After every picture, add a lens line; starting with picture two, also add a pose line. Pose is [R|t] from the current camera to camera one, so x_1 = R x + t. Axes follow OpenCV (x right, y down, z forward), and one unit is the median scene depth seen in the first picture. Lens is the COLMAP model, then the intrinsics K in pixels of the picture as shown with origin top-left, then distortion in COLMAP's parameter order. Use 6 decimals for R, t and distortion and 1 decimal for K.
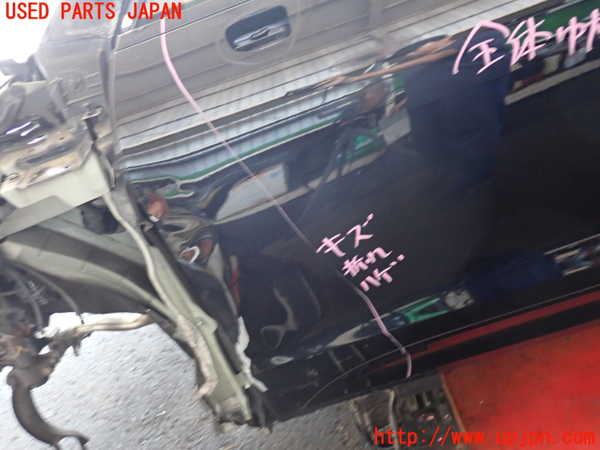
lens RADIAL K [[527.5, 0, 300.0], [0, 527.5, 225.0], [0, 0, 1]] dist [0.005698, -0.006764]
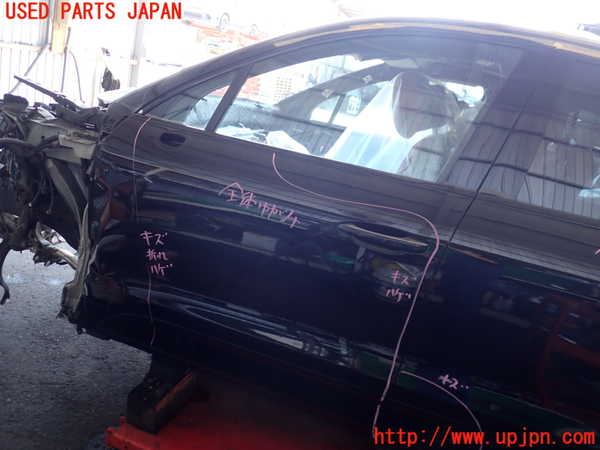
lens RADIAL K [[527.5, 0, 300.0], [0, 527.5, 225.0], [0, 0, 1]] dist [0.005698, -0.006764]
pose [[0.784542, 0.561497, -0.263087, 1.042994], [-0.616807, 0.750188, -0.238258, 0.125746], [0.063583, 0.349197, 0.934890, -0.936337]]
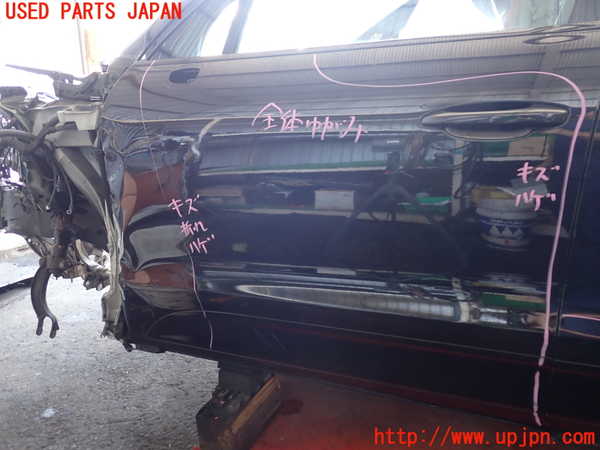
lens RADIAL K [[527.5, 0, 300.0], [0, 527.5, 225.0], [0, 0, 1]] dist [0.005698, -0.006764]
pose [[0.829812, 0.389963, -0.399175, 1.024545], [-0.490409, 0.850934, -0.188175, 0.202321], [0.266290, 0.351909, 0.897357, -0.341342]]
